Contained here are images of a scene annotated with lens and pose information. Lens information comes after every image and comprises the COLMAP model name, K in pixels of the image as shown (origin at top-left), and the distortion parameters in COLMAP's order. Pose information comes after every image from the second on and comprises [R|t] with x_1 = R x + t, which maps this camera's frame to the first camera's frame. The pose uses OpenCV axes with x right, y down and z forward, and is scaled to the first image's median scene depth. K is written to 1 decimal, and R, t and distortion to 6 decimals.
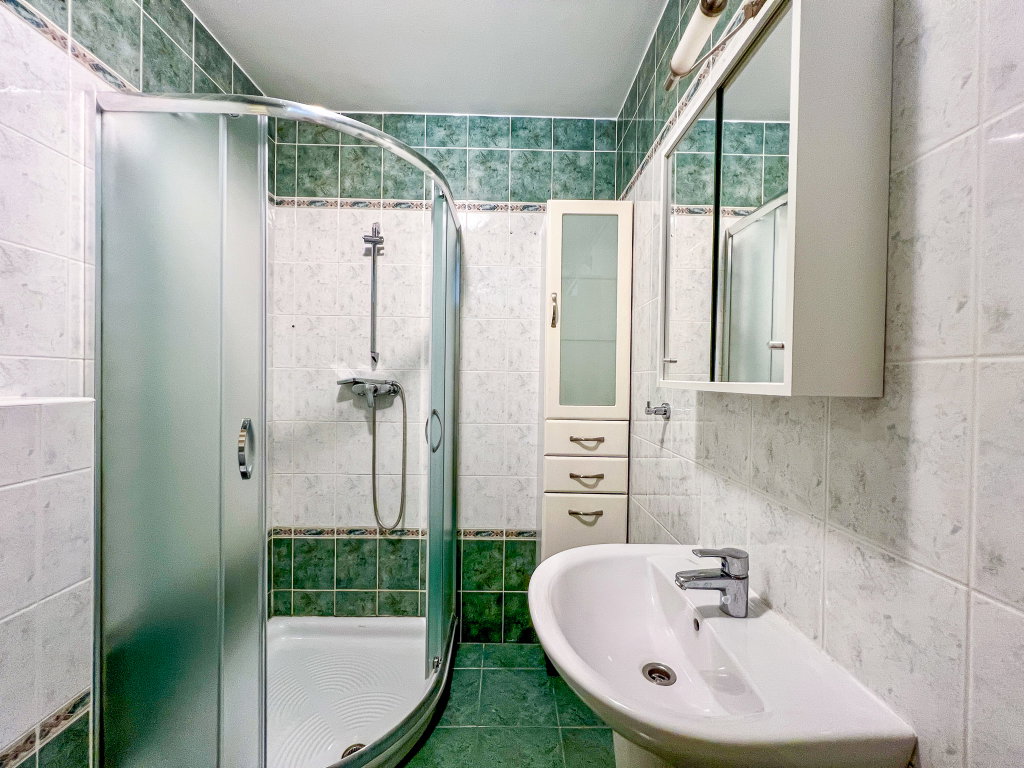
lens RADIAL K [[407.8, 0, 510.2], [0, 407.8, 380.8], [0, 0, 1]] dist [-0.001359, -0.000256]
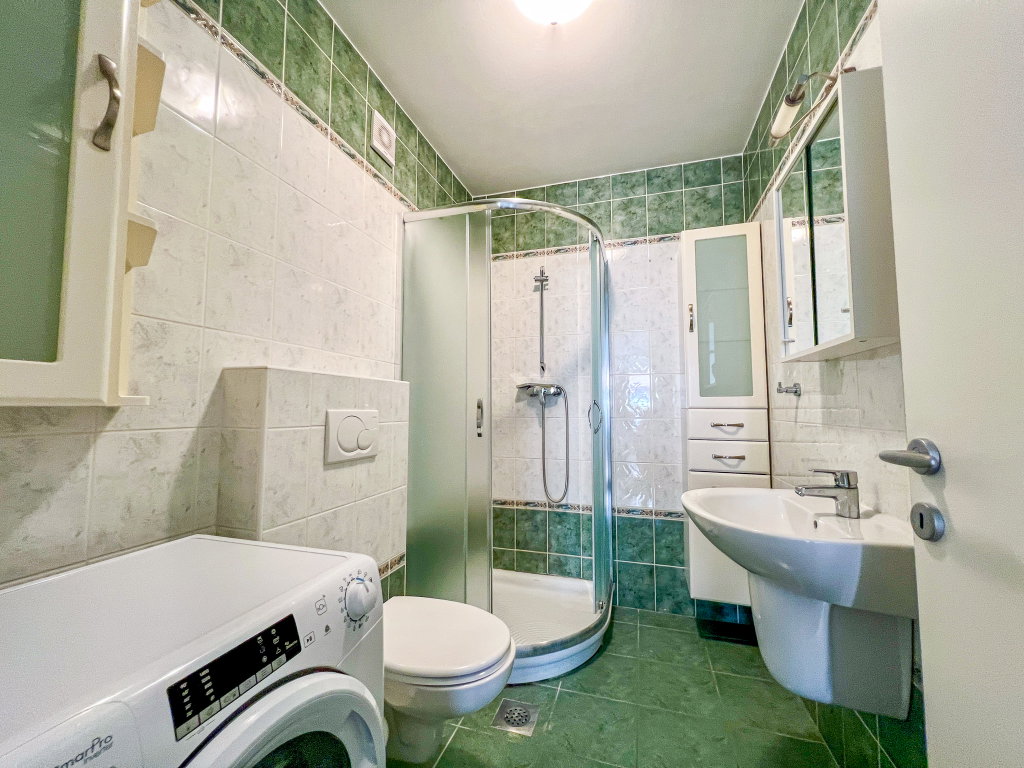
lens RADIAL K [[407.8, 0, 510.2], [0, 407.8, 380.8], [0, 0, 1]] dist [-0.001359, -0.000256]
pose [[0.949653, -0.035345, -0.311302, -0.028238], [0.010540, 0.996658, -0.081006, 0.090345], [0.313125, 0.073646, 0.946852, -0.261638]]
